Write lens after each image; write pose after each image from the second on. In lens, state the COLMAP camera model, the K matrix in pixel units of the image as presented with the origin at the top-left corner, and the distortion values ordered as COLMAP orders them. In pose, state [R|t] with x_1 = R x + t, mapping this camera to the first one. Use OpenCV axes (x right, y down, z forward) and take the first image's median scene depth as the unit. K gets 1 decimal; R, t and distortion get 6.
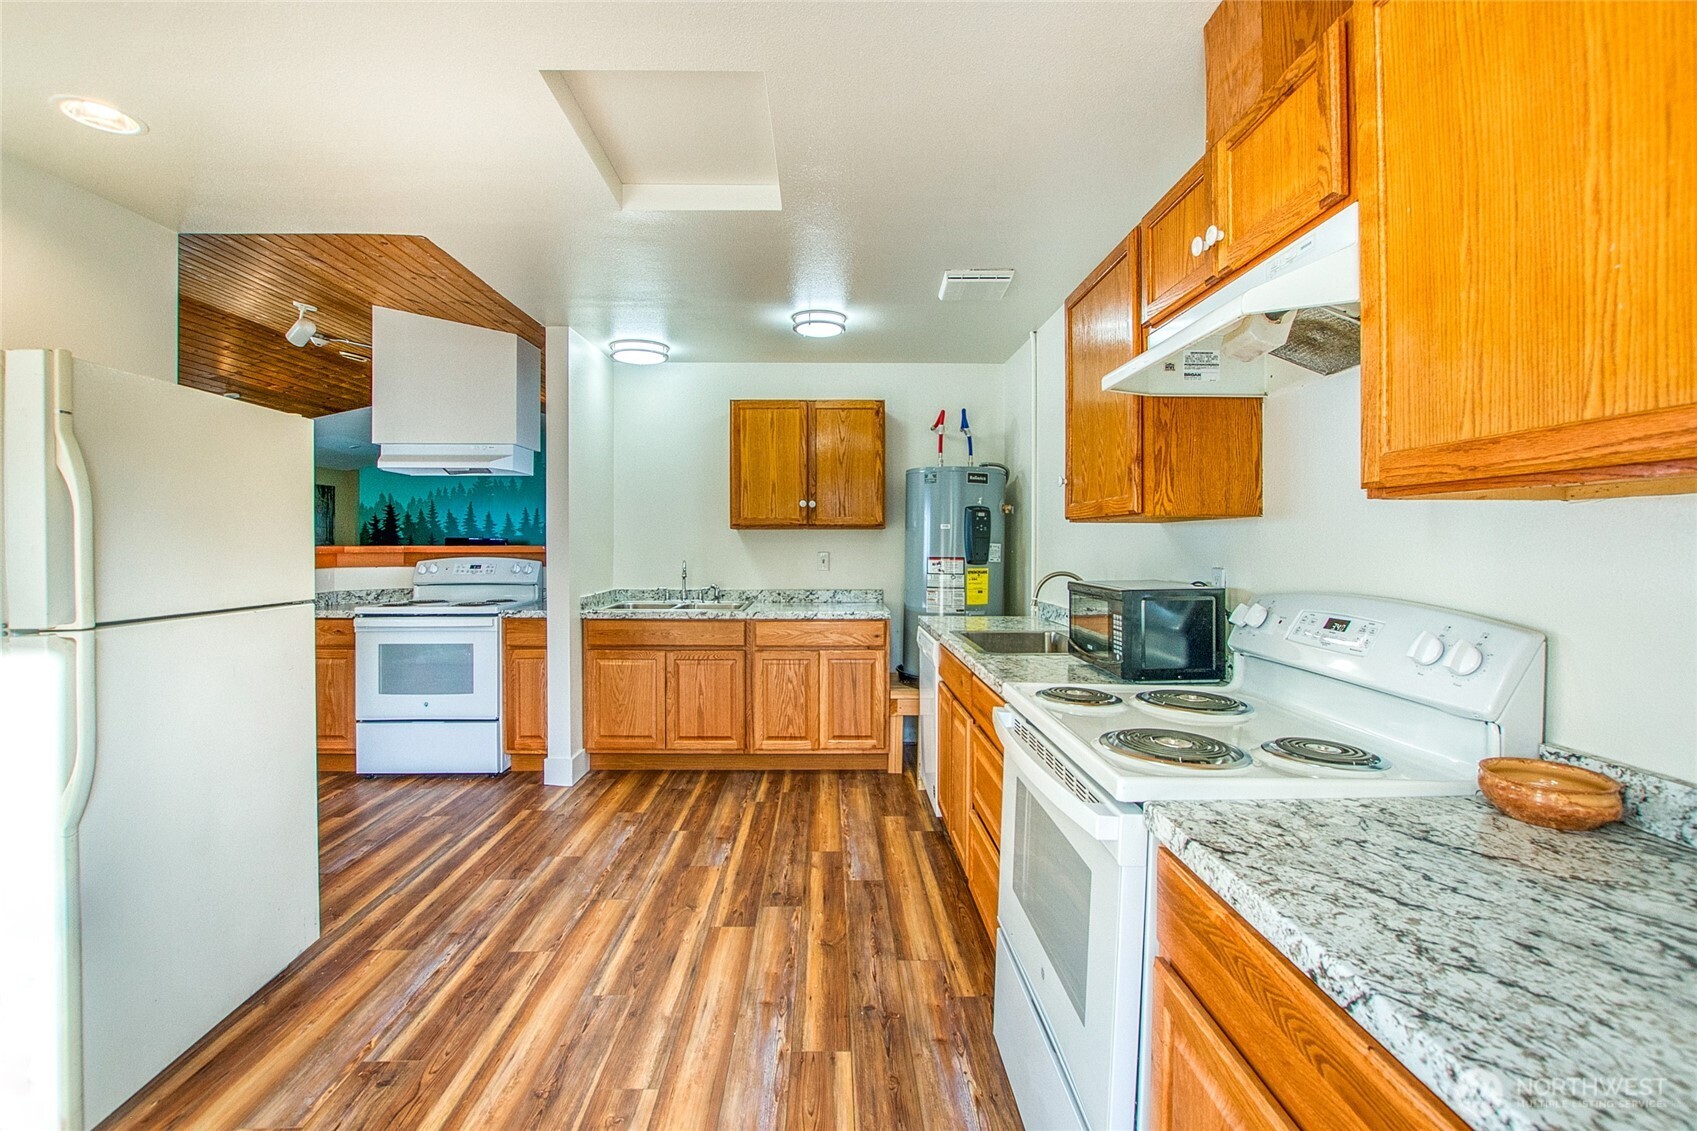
lens RADIAL K [[739.8, 0, 844.8], [0, 739.8, 555.6], [0, 0, 1]] dist [-0.000789, -0.000045]
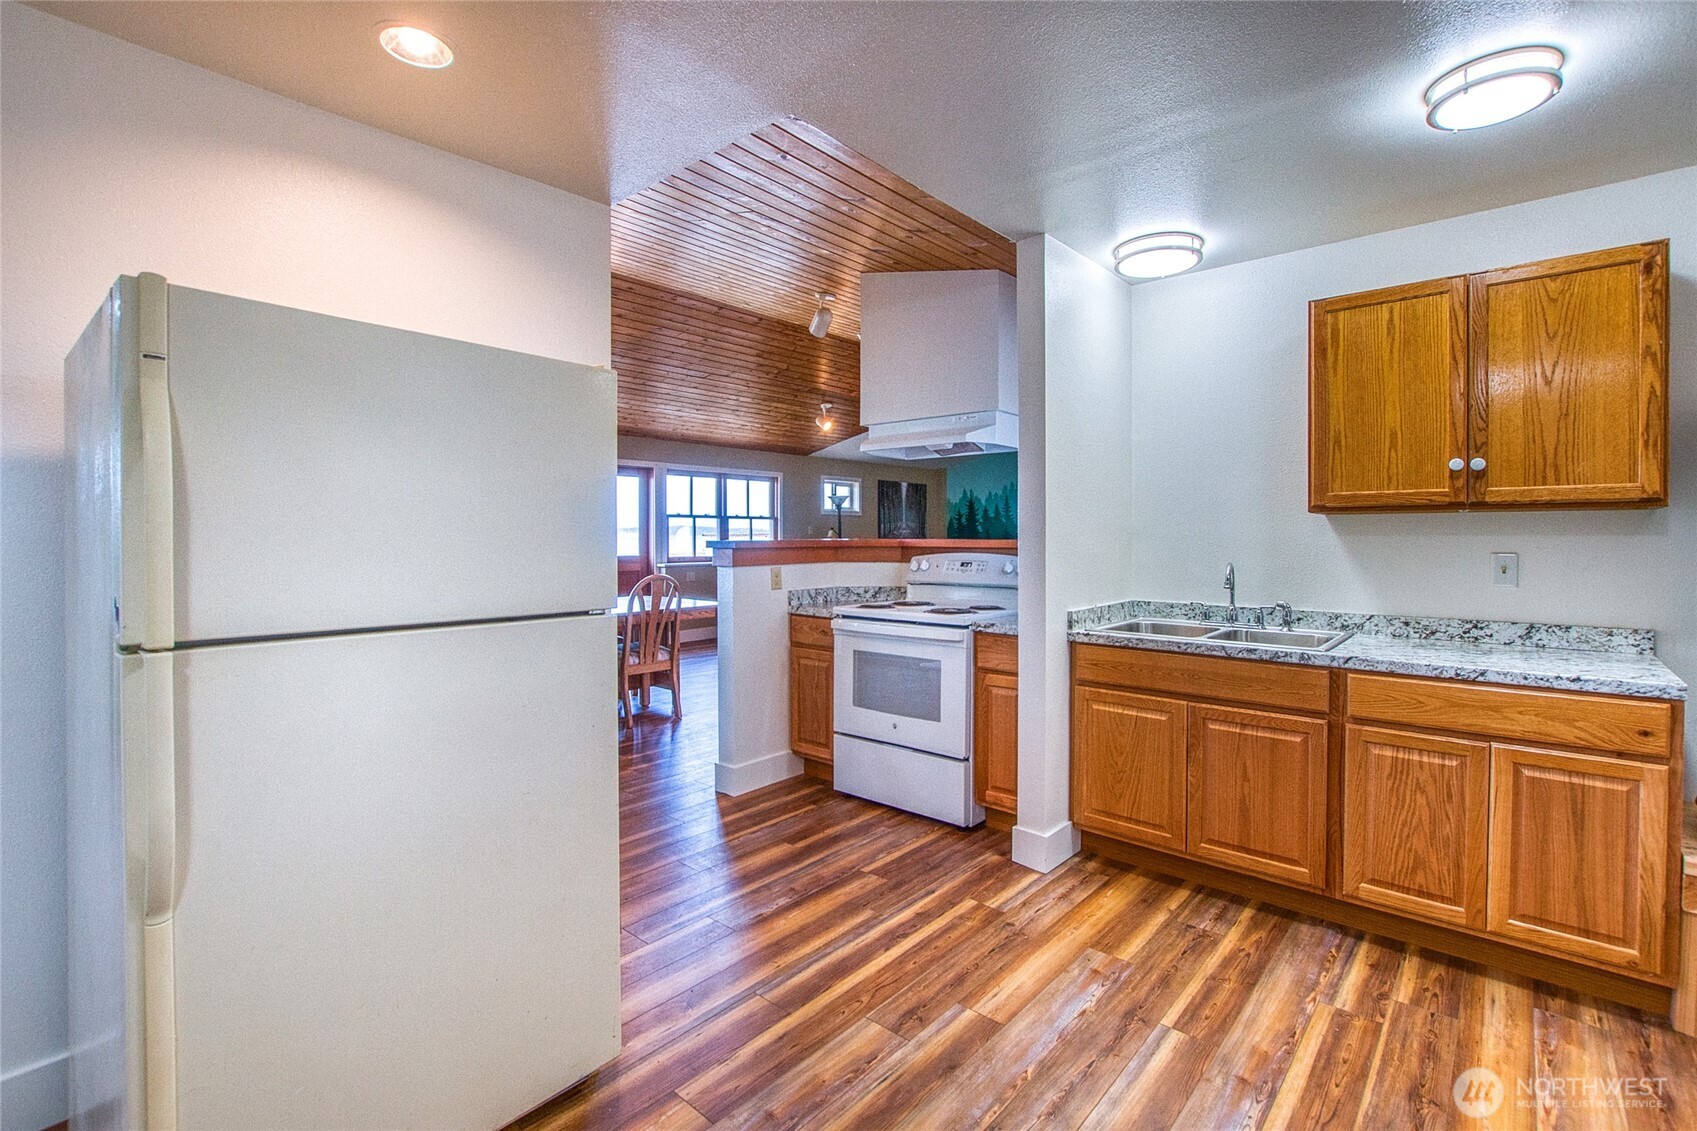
lens RADIAL K [[792.4, 0, 837.8], [0, 792.4, 545.5], [0, 0, 1]] dist [-0.020121, 0.003173]
pose [[0.739197, 0.008411, -0.673437, -0.004327], [-0.012809, 0.999917, -0.001571, -0.003625], [0.673368, 0.009788, 0.739243, 0.281727]]
